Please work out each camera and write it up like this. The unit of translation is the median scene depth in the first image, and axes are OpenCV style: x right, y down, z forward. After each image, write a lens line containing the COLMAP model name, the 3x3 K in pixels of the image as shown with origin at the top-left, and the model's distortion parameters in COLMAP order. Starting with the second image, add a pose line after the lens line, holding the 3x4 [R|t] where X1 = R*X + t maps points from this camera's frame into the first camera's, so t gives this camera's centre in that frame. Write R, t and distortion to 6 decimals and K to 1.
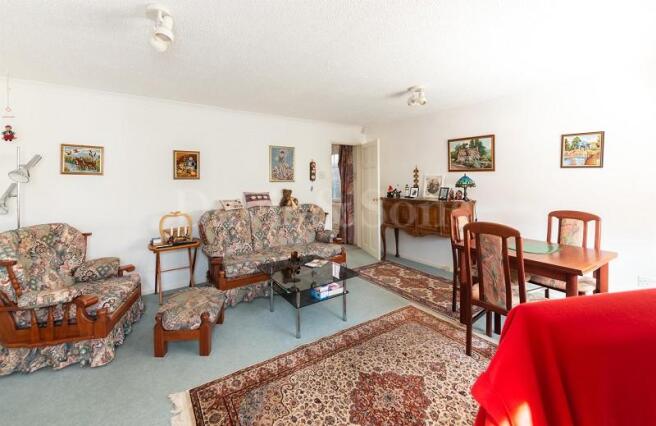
lens RADIAL K [[264.5, 0, 294.1], [0, 264.5, 179.2], [0, 0, 1]] dist [0.015375, -0.000272]
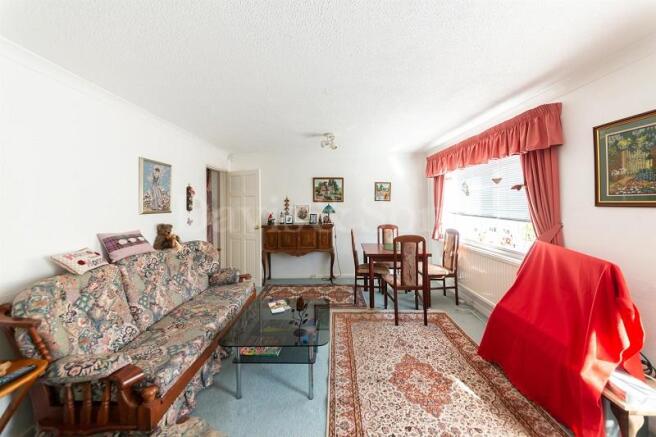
lens RADIAL K [[234.7, 0, 327.8], [0, 234.7, 201.9], [0, 0, 1]] dist [0.000785, -0.000072]
pose [[0.516716, 0.012014, 0.856073, -0.396011], [0.004881, 0.999844, -0.016977, -0.008072], [-0.856143, 0.012951, 0.516577, 0.371457]]
